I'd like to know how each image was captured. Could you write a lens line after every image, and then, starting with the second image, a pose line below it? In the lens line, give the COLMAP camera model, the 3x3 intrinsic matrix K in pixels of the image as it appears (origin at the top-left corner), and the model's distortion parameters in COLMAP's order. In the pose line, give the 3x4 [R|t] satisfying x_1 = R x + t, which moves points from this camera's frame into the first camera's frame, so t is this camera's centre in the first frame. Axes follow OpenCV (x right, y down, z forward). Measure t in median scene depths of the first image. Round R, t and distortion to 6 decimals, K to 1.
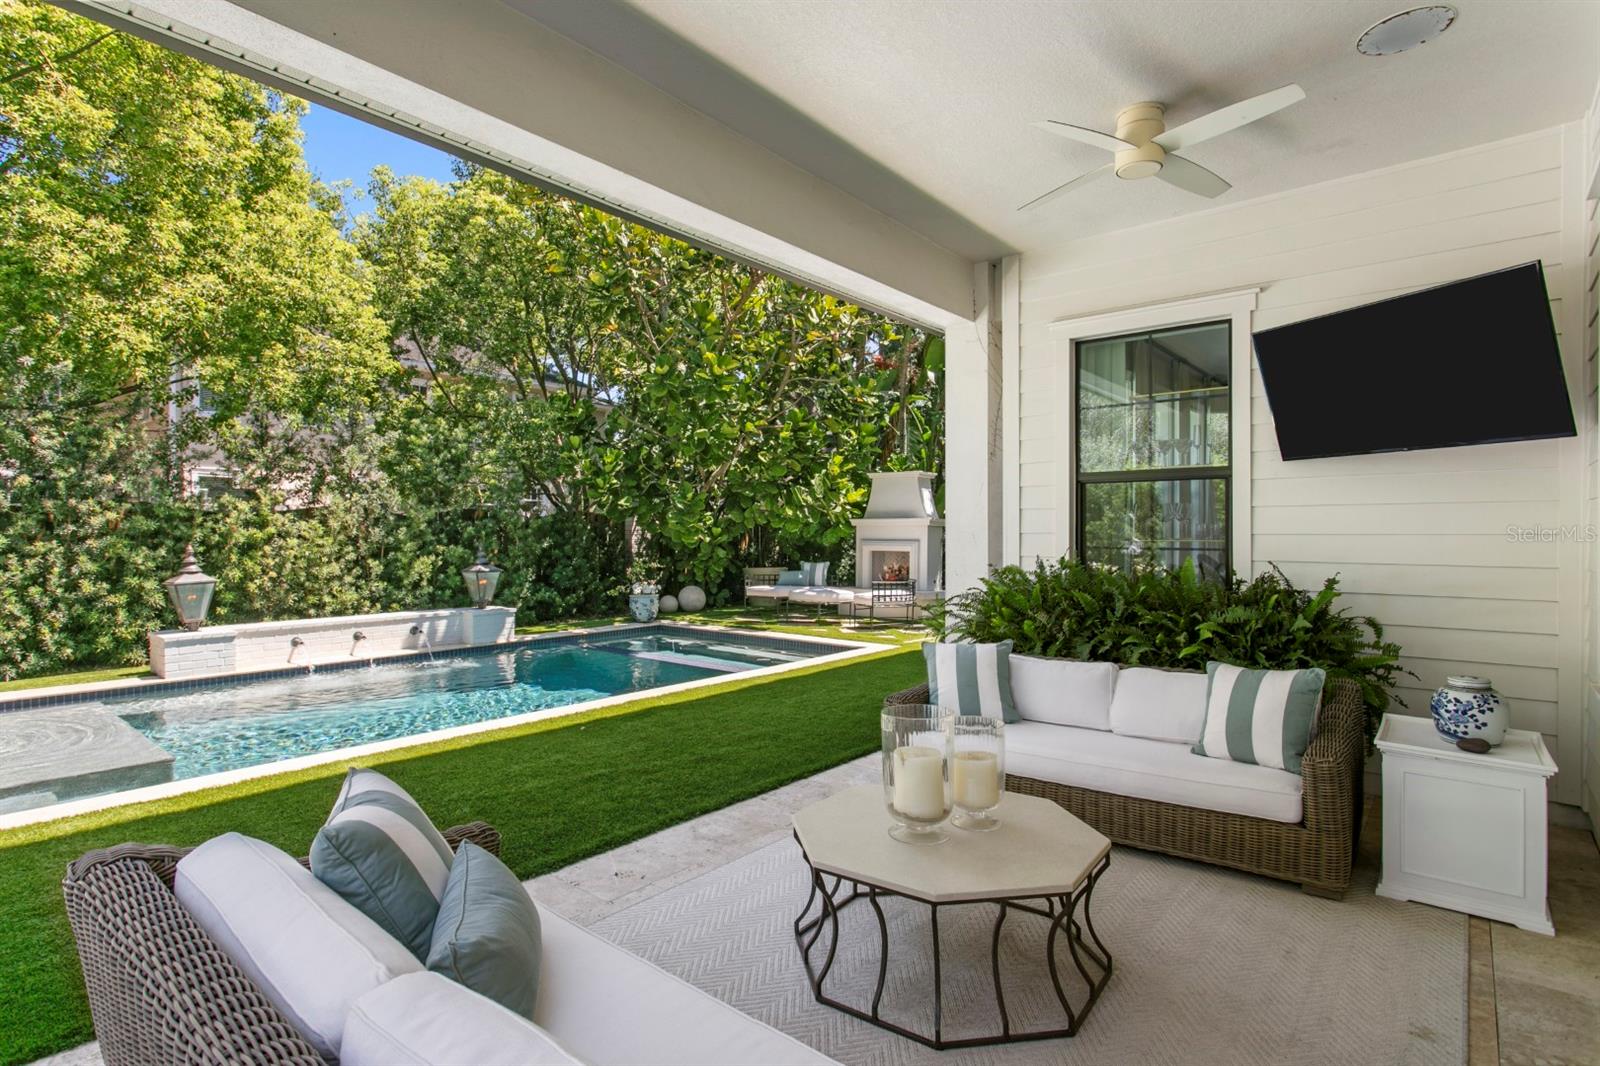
lens RADIAL K [[847.9, 0, 792.6], [0, 847.9, 533.5], [0, 0, 1]] dist [-0.000569, -0.000036]
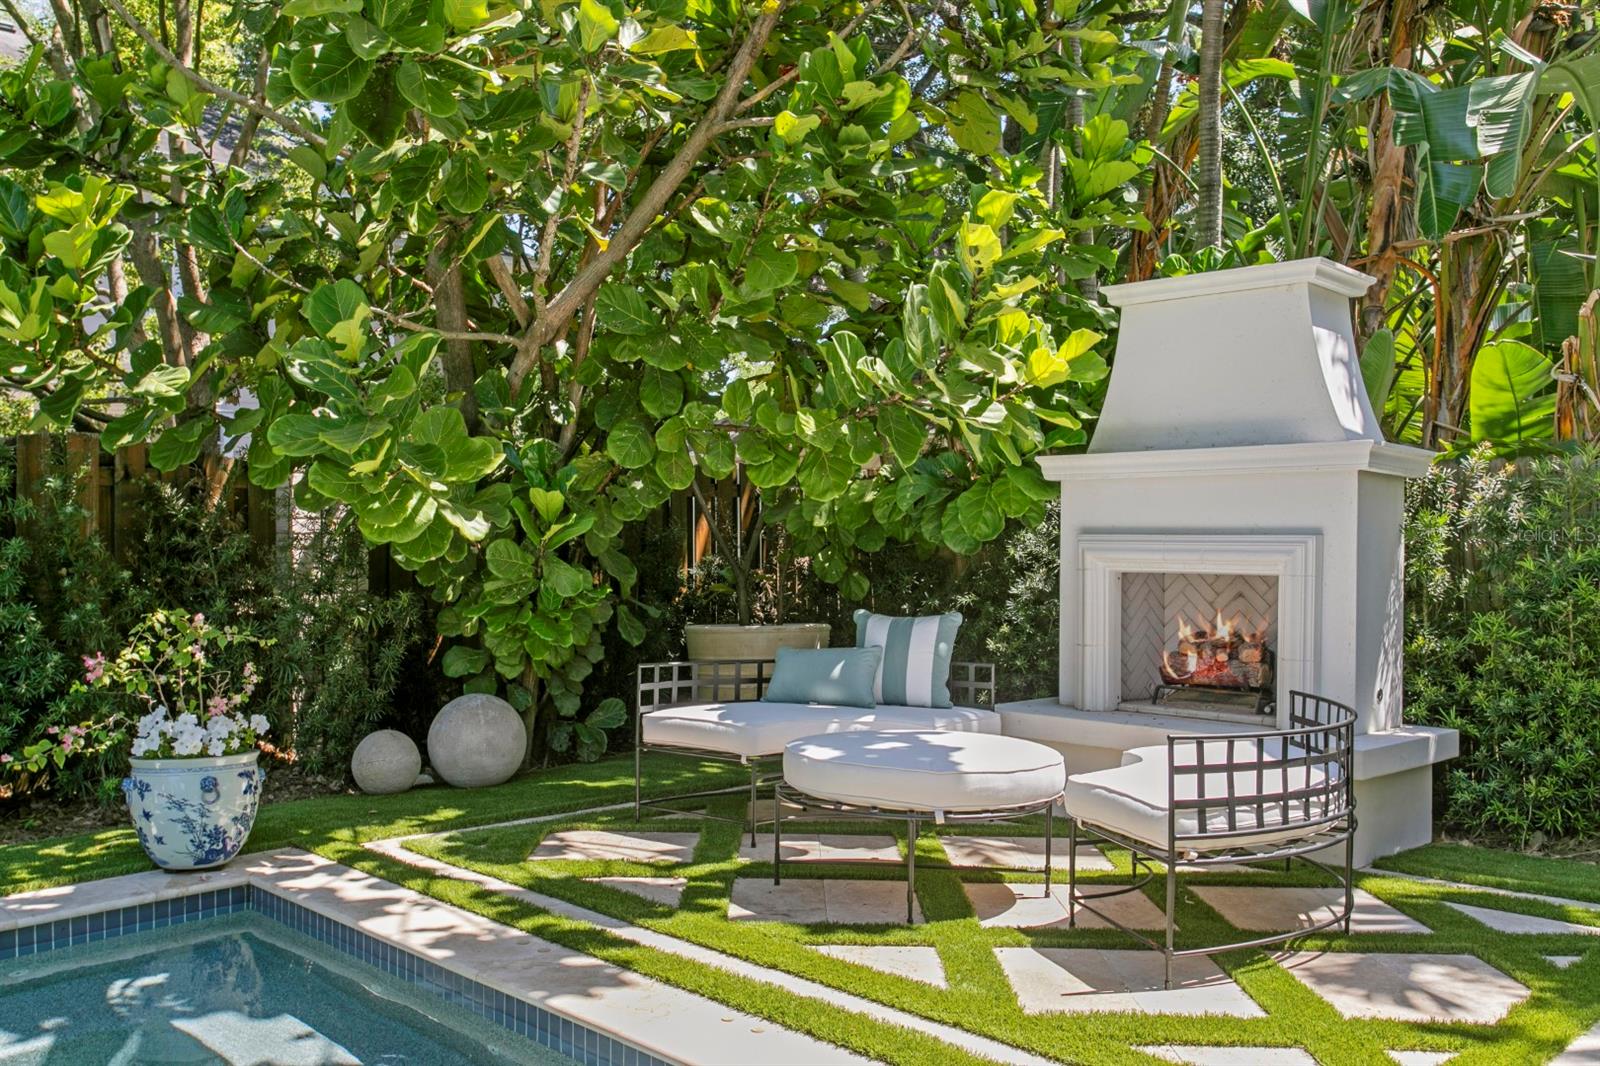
lens RADIAL K [[1407.5, 0, 806.1], [0, 1407.5, 538.1], [0, 0, 1]] dist [0.012240, 0.002883]
pose [[0.996696, -0.003222, -0.081162, 0.030687], [0.003359, 0.999993, 0.001560, 0.008851], [0.081156, -0.001827, 0.996700, 0.555040]]
